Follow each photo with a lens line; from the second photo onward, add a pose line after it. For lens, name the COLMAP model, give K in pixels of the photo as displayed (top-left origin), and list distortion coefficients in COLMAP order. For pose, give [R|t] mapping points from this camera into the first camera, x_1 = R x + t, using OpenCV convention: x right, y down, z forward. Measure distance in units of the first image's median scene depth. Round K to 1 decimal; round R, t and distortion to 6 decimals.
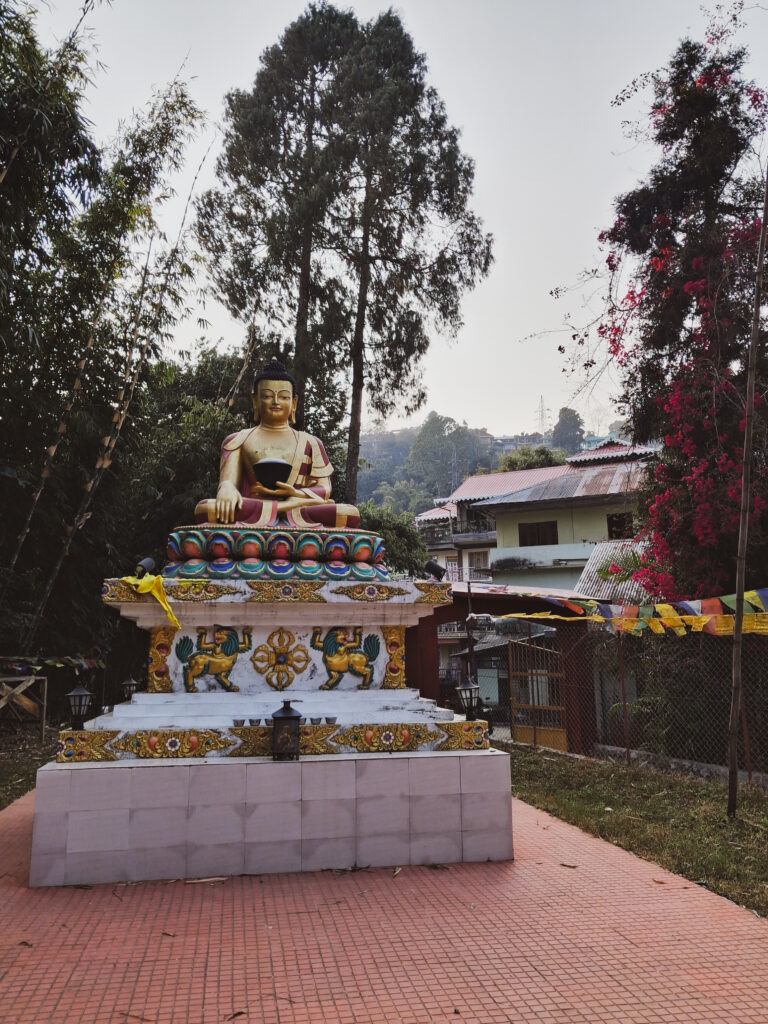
lens RADIAL K [[797.0, 0, 385.0], [0, 797.0, 526.1], [0, 0, 1]] dist [0.000212, -0.001624]
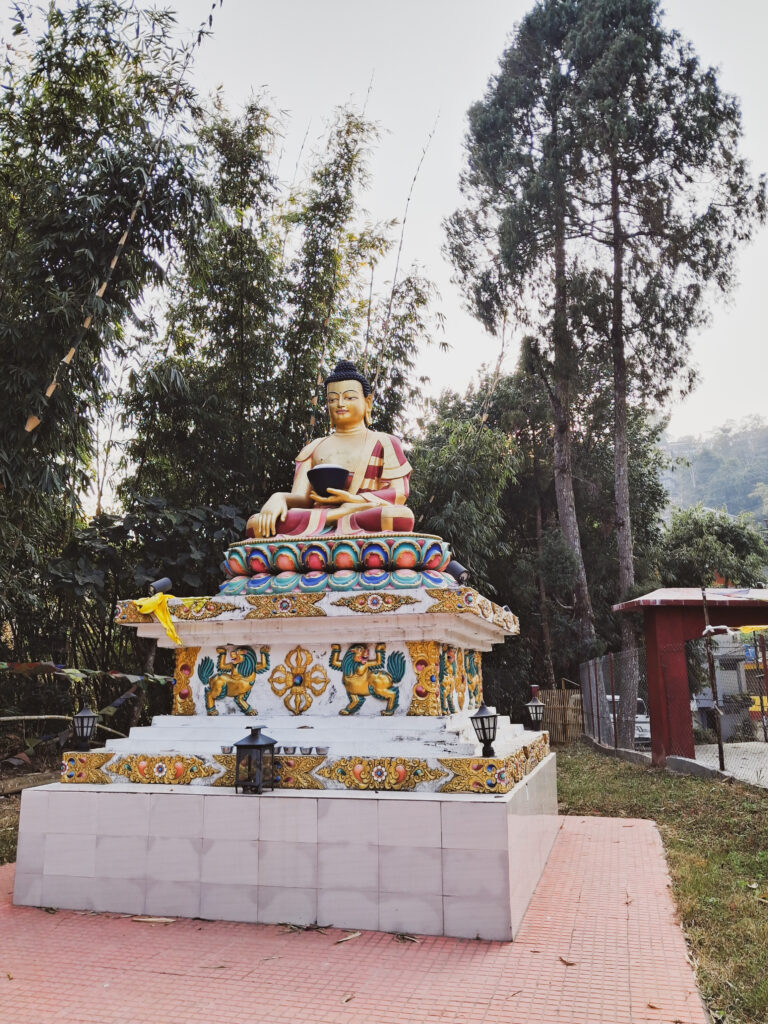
lens RADIAL K [[809.9, 0, 384.0], [0, 809.9, 512.0], [0, 0, 1]] dist [-0.000788, 0.000613]
pose [[0.897995, -0.091436, -0.430400, 0.378744], [0.073706, 0.995608, -0.057731, 0.036130], [0.433788, 0.020119, 0.900790, 0.205513]]
